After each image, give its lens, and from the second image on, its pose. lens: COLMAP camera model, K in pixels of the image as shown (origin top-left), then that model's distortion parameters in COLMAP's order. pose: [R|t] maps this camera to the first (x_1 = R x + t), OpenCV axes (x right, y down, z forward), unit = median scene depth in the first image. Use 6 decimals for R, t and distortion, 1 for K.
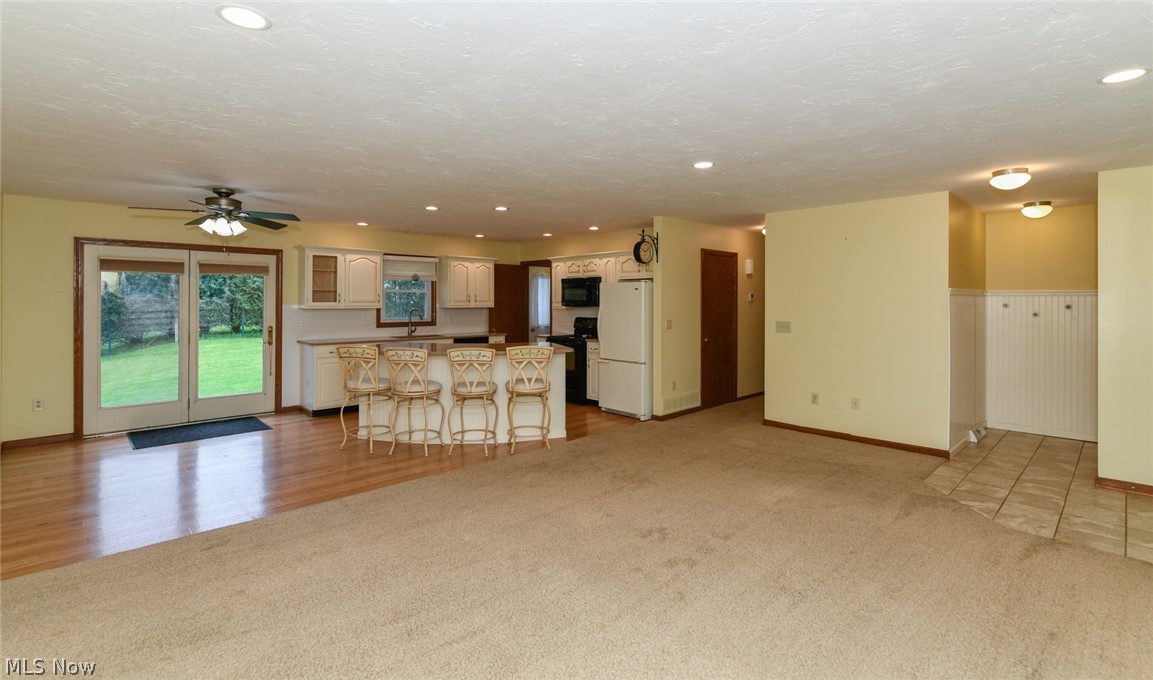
lens RADIAL K [[518.4, 0, 586.4], [0, 518.4, 296.4], [0, 0, 1]] dist [0.028548, 0.000078]
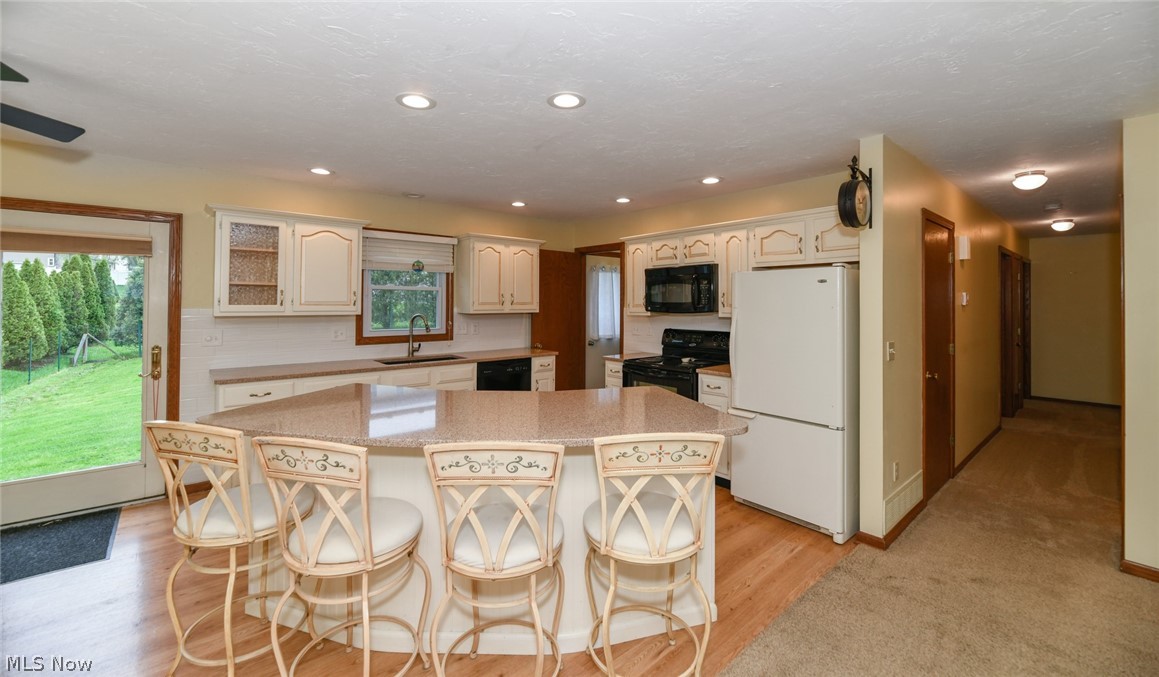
lens RADIAL K [[468.3, 0, 586.6], [0, 468.3, 295.1], [0, 0, 1]] dist [0.006907, -0.001014]
pose [[0.998394, 0.002090, -0.056605, -0.095986], [-0.002514, 0.999969, -0.007418, 0.003063], [0.056588, 0.007548, 0.998369, 0.463301]]
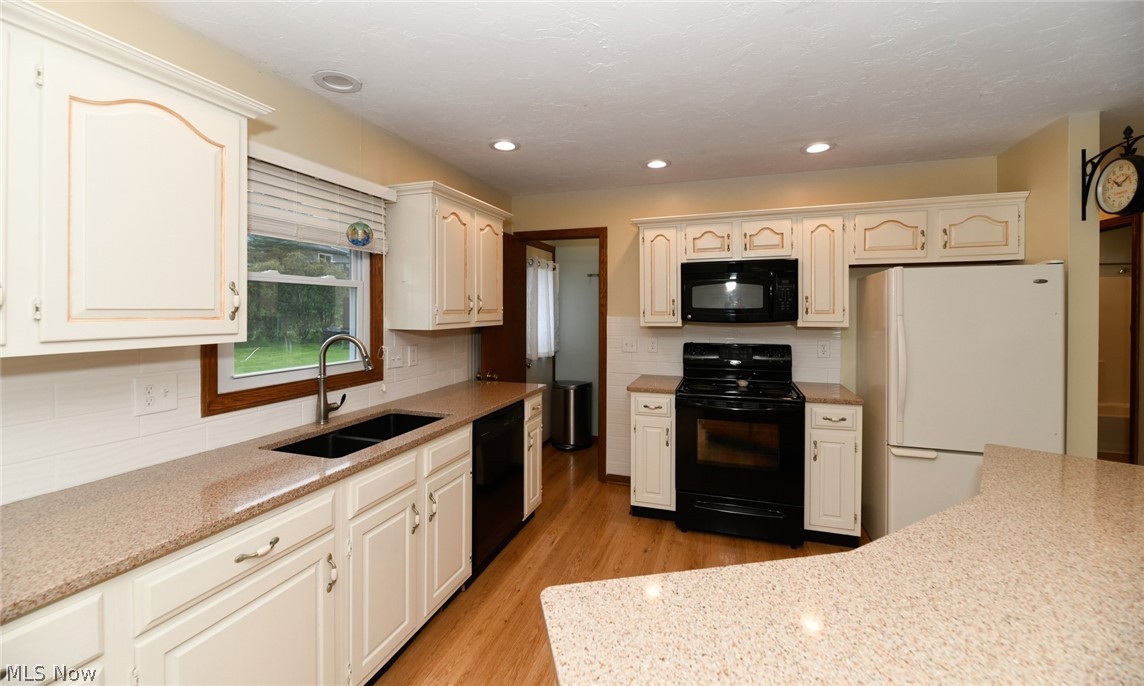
lens RADIAL K [[457.8, 0, 577.1], [0, 457.8, 312.6], [0, 0, 1]] dist [-0.006988, -0.000778]
pose [[0.894826, -0.004505, 0.446392, -0.348577], [-0.002588, 0.999880, 0.015279, 0.005297], [-0.446407, -0.014827, 0.894707, 0.739946]]
